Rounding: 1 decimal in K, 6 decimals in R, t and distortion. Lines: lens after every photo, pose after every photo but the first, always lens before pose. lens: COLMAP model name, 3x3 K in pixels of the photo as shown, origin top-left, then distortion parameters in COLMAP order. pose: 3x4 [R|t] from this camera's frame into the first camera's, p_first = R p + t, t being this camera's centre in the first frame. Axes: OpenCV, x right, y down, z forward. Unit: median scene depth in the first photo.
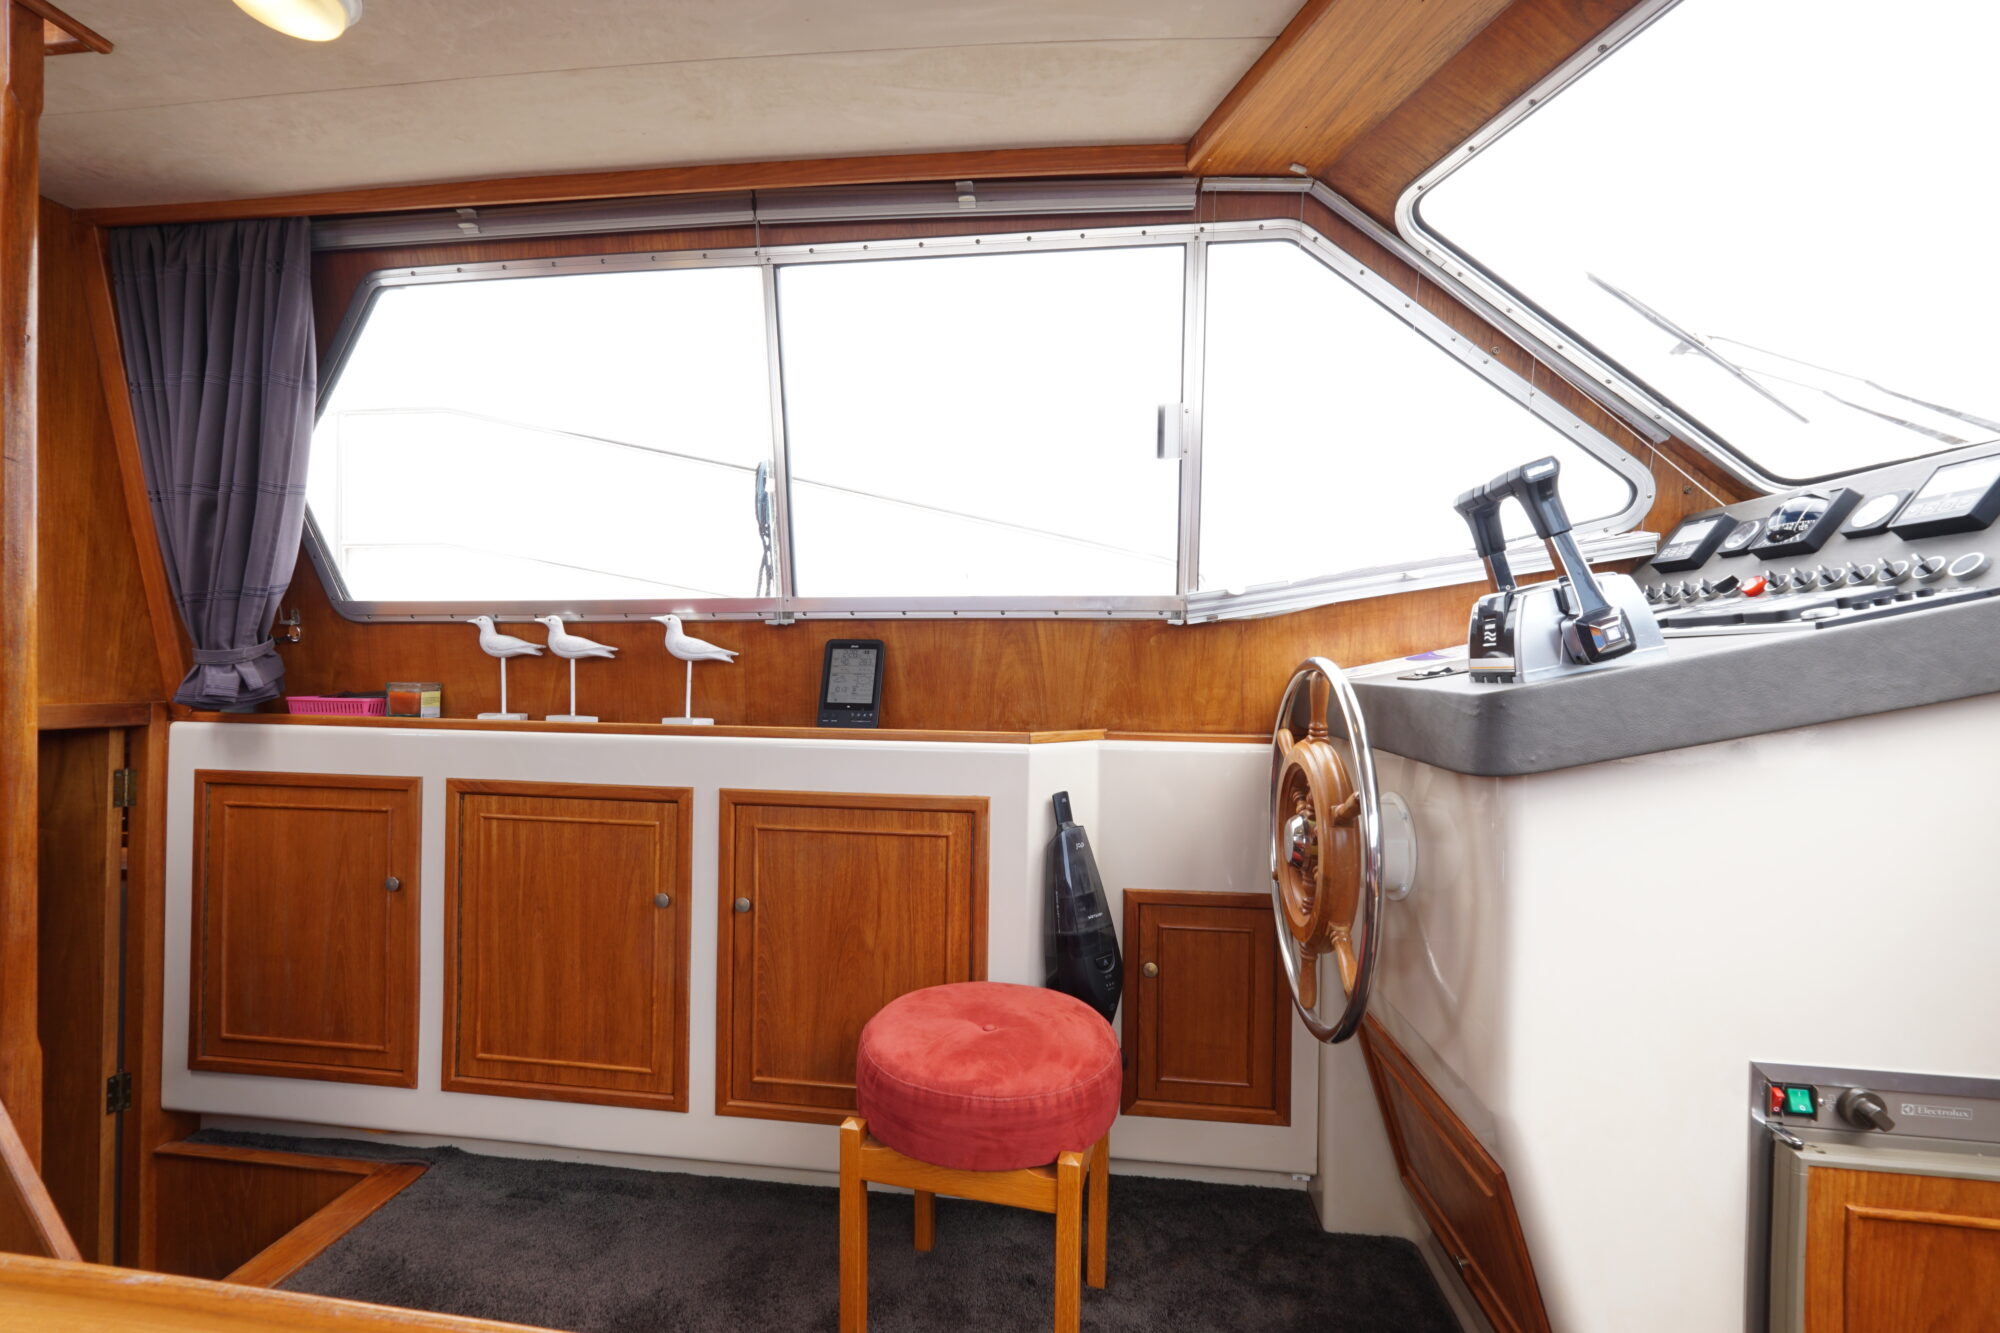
lens RADIAL K [[839.3, 0, 997.2], [0, 839.3, 666.6], [0, 0, 1]] dist [-0.020436, 0.008536]
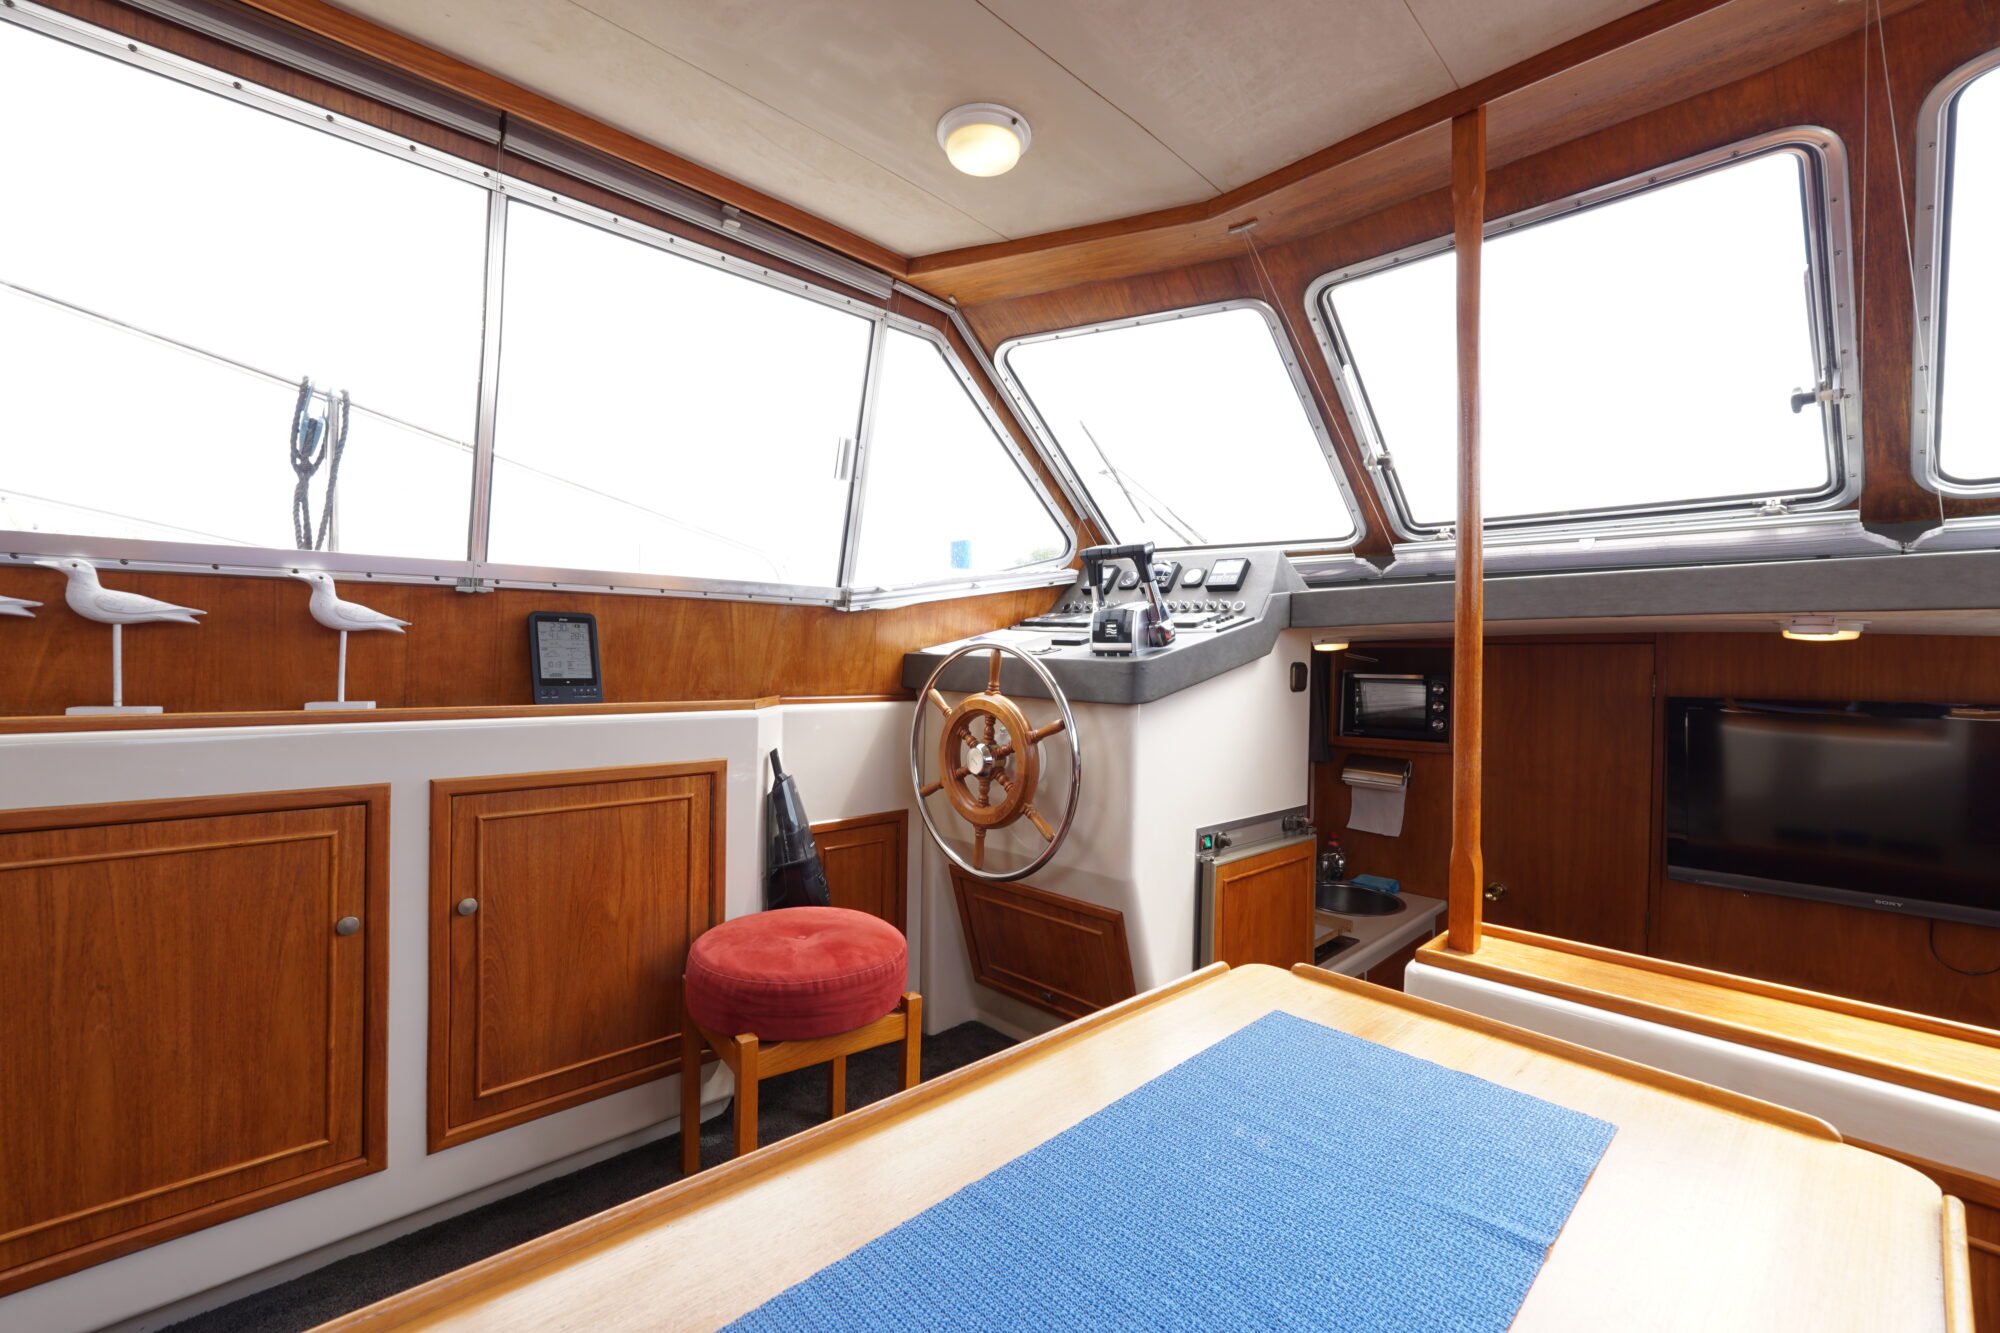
lens RADIAL K [[842.3, 0, 994.9], [0, 842.3, 666.3], [0, 0, 1]] dist [-0.018218, 0.007576]
pose [[0.636872, -0.010361, 0.770900, -0.615498], [-0.012359, 0.999644, 0.023645, 0.000474], [-0.770870, -0.024587, 0.636518, 0.003383]]
